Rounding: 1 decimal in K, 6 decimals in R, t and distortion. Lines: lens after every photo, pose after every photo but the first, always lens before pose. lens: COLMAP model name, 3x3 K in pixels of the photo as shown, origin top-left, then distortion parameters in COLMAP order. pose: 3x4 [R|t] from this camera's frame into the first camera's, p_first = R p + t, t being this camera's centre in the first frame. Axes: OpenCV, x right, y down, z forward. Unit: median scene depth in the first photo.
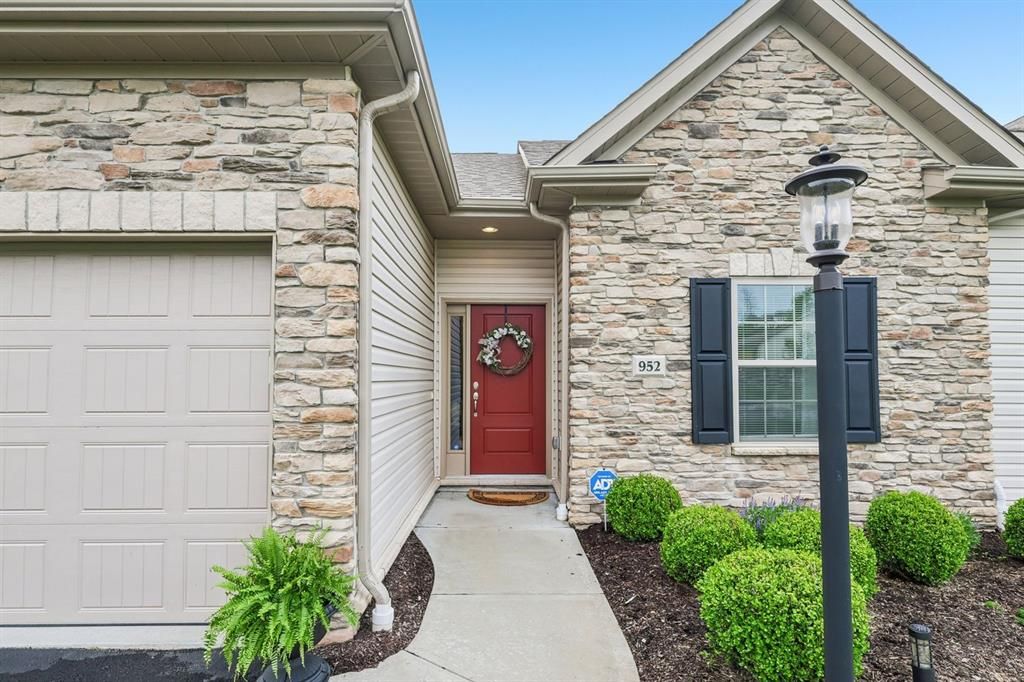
lens RADIAL K [[532.5, 0, 512.0], [0, 532.5, 341.0], [0, 0, 1]] dist [0.000956, -0.000054]
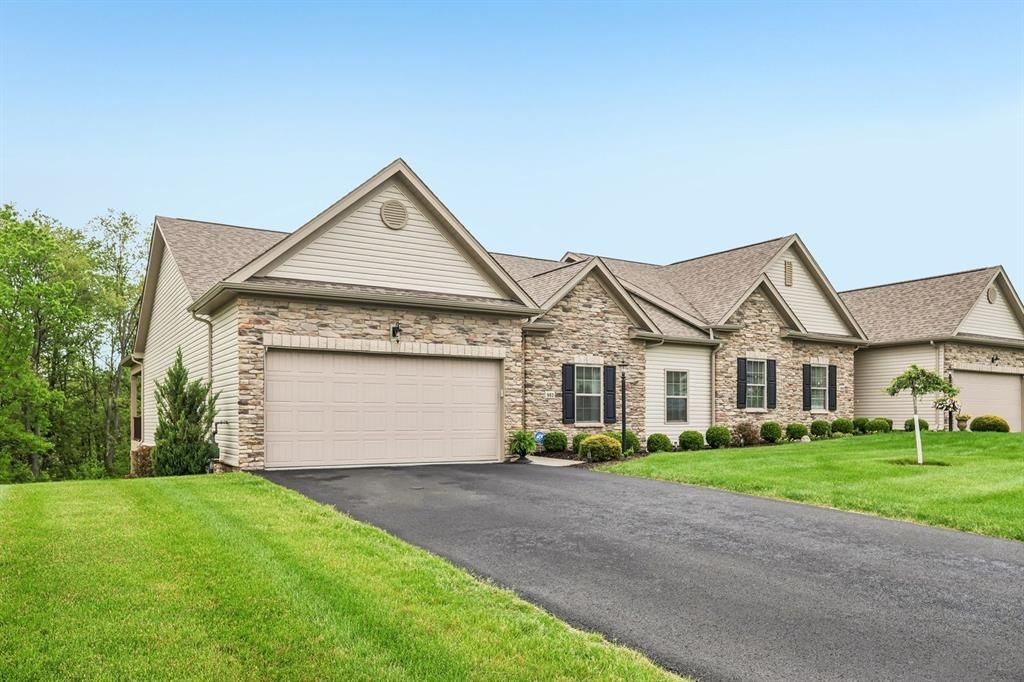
lens RADIAL K [[736.5, 0, 512.0], [0, 736.5, 341.0], [0, 0, 1]] dist [0.000496, 0.000000]
pose [[0.857836, 0.053892, 0.511090, -1.854470], [-0.032321, 0.998175, -0.051004, -0.031252], [-0.512906, 0.027234, 0.858013, -2.150772]]
